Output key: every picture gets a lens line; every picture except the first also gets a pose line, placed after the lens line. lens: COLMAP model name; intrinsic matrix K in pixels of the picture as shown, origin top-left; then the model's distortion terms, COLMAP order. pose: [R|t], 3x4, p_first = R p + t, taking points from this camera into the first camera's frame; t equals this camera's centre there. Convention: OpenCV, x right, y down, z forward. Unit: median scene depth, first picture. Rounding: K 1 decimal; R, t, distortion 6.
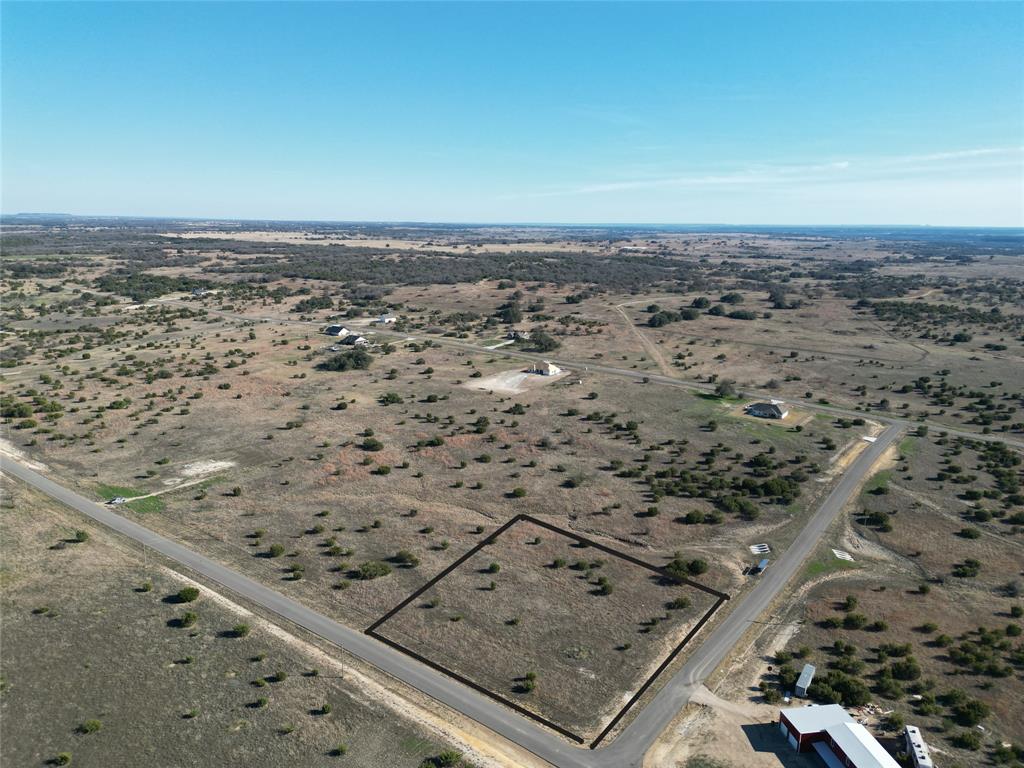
lens RADIAL K [[705.5, 0, 512.0], [0, 705.5, 384.0], [0, 0, 1]] dist [0.099813, -0.108848]
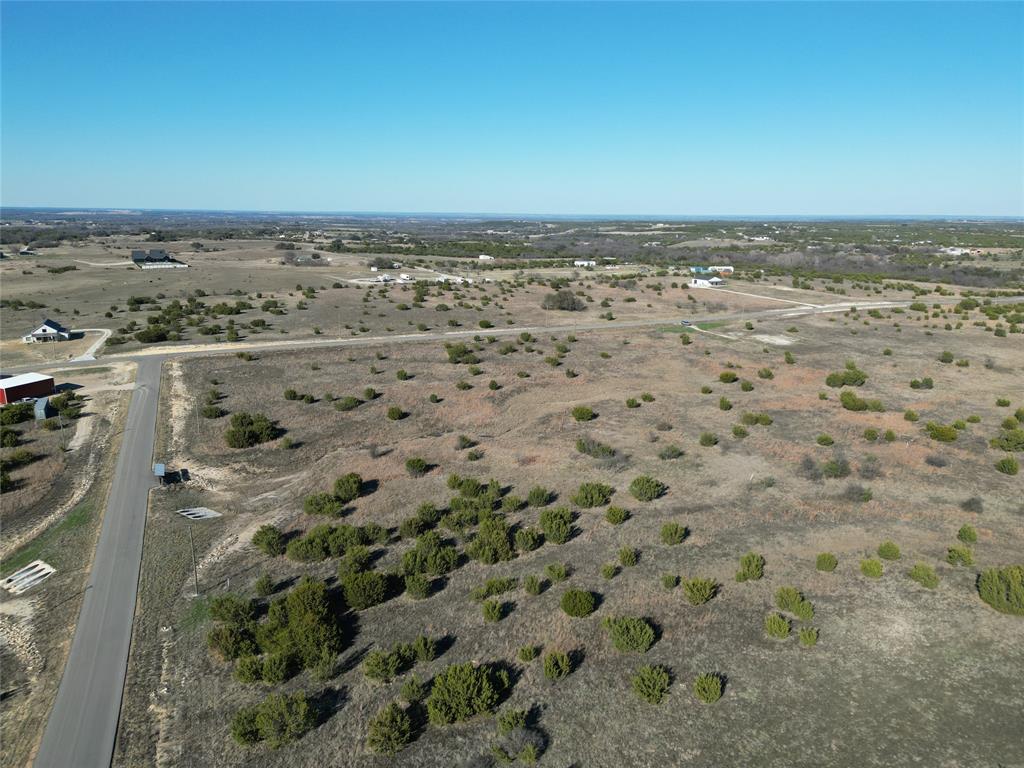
lens RADIAL K [[705.5, 0, 512.0], [0, 705.5, 384.0], [0, 0, 1]] dist [0.099813, -0.108848]
pose [[-0.486752, 0.197248, -0.850979, 0.574281], [-0.205808, 0.920855, 0.331164, -0.065515], [0.848950, 0.336333, -0.407633, 1.193262]]
